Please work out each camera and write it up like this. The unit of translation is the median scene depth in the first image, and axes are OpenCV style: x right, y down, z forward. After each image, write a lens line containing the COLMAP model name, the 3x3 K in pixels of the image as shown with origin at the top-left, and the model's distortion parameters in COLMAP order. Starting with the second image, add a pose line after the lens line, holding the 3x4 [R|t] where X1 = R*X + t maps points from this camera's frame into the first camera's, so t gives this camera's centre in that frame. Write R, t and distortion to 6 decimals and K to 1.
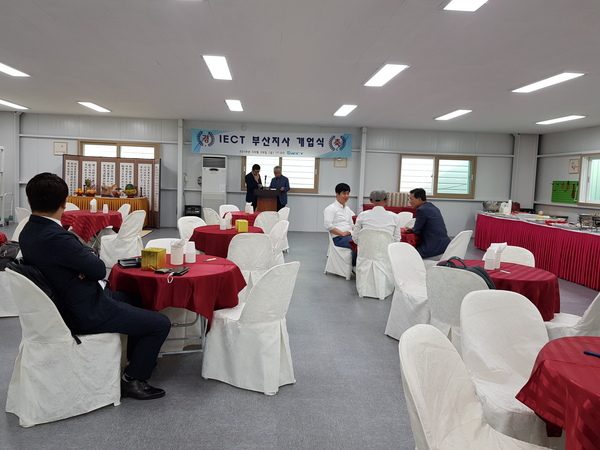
lens RADIAL K [[476.0, 0, 296.8], [0, 476.0, 226.1], [0, 0, 1]] dist [0.122913, -0.191720]
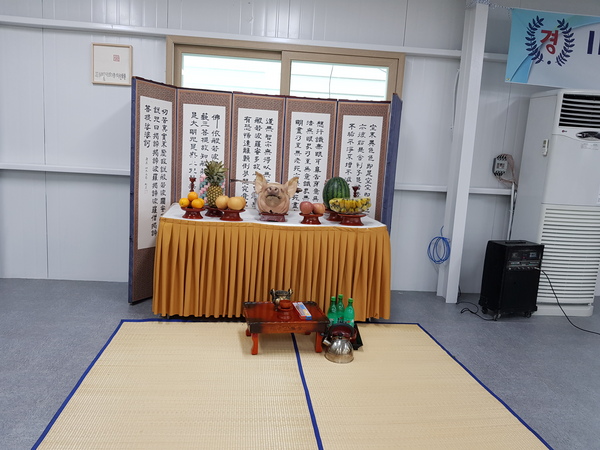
lens RADIAL K [[476.0, 0, 296.8], [0, 476.0, 226.1], [0, 0, 1]] dist [0.122913, -0.191720]
pose [[0.999318, 0.014326, 0.034028, -0.371980], [-0.016795, 0.997162, 0.073394, -0.076050], [-0.032880, -0.073915, 0.996722, 0.659581]]
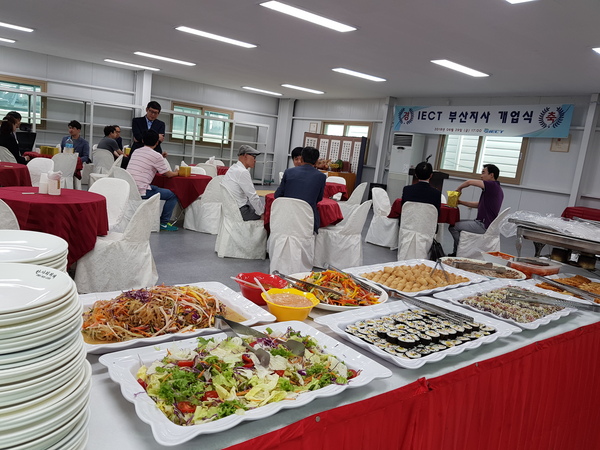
lens RADIAL K [[476.0, 0, 296.8], [0, 476.0, 226.1], [0, 0, 1]] dist [0.122913, -0.191720]
pose [[0.593239, 0.160636, -0.788837, 0.467893], [-0.158820, 0.983985, 0.080936, -0.009845], [0.789204, 0.077269, 0.609250, 0.261448]]
